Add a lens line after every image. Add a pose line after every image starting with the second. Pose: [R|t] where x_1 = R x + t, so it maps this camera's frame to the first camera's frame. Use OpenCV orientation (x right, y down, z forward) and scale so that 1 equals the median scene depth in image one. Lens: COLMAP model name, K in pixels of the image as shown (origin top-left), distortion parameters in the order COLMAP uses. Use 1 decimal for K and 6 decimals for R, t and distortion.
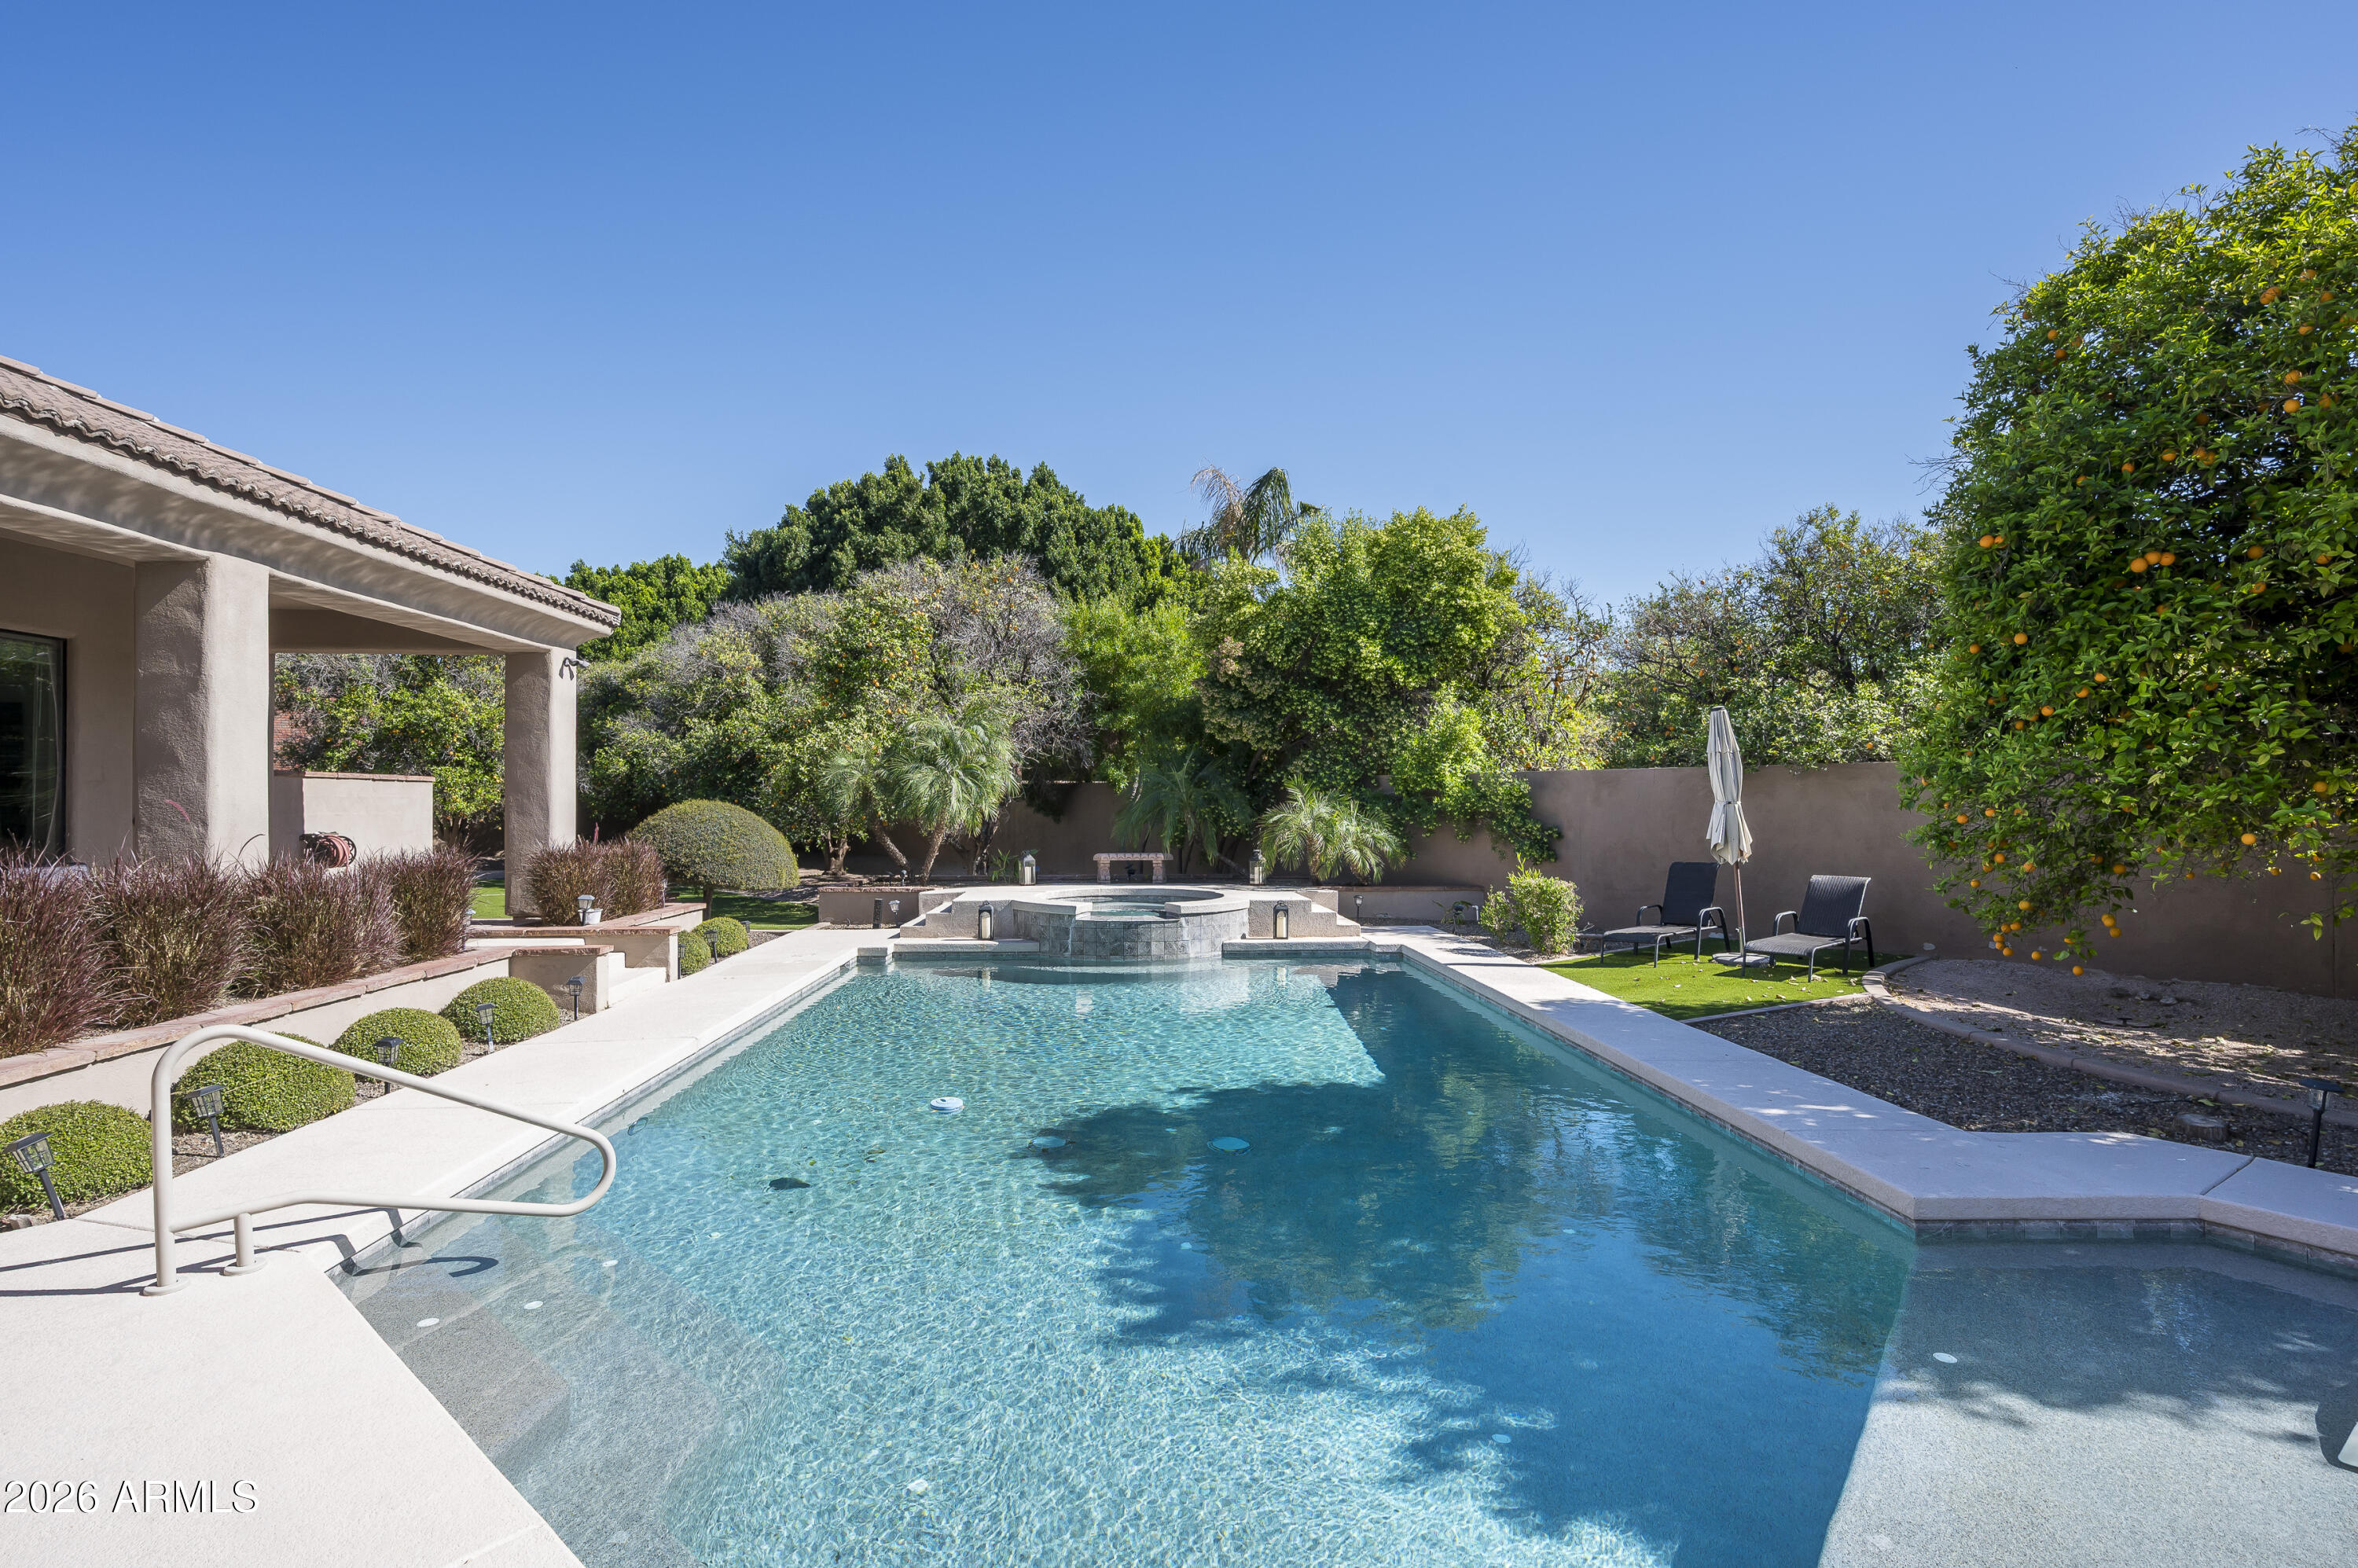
lens RADIAL K [[1147.3, 0, 1184.7], [0, 1147.3, 798.4], [0, 0, 1]] dist [0.012266, 0.000330]
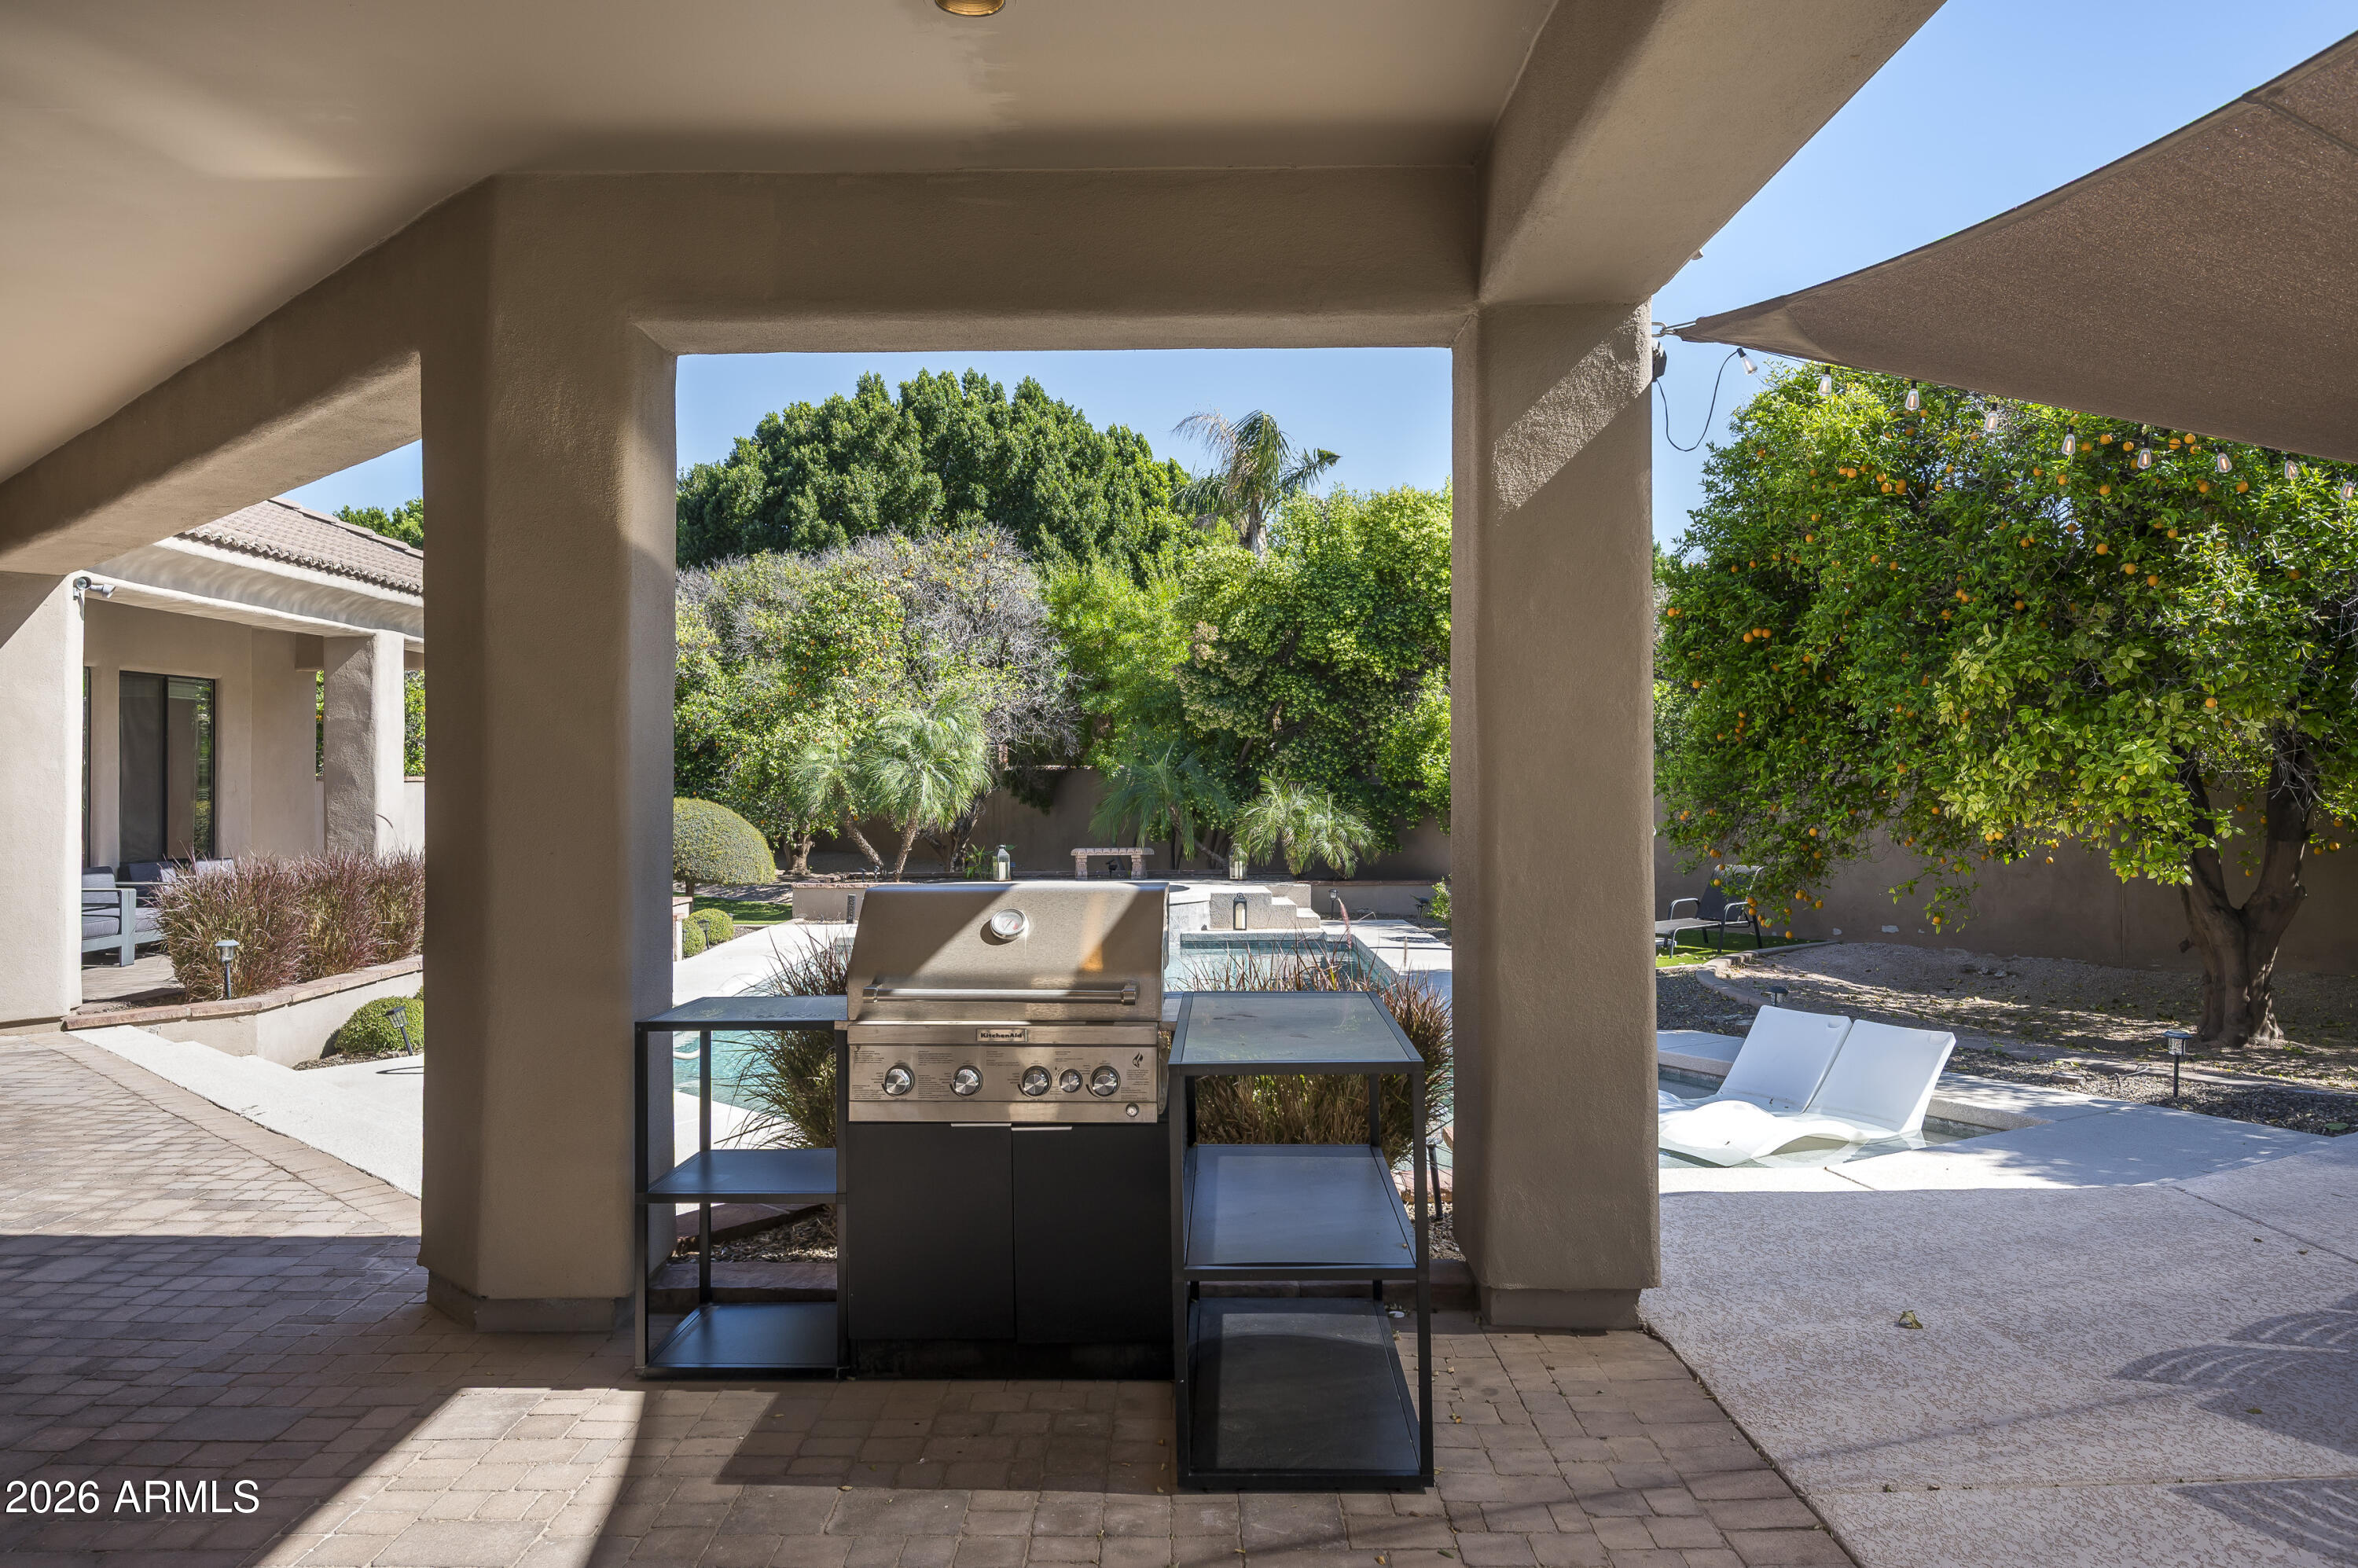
lens RADIAL K [[1570.4, 0, 1174.4], [0, 1570.4, 785.7], [0, 0, 1]] dist [-0.017990, -0.000628]
pose [[0.998670, -0.007039, -0.051076, 0.074127], [0.007416, 0.999947, 0.007185, -0.013256], [0.051023, -0.007554, 0.998669, -0.306016]]
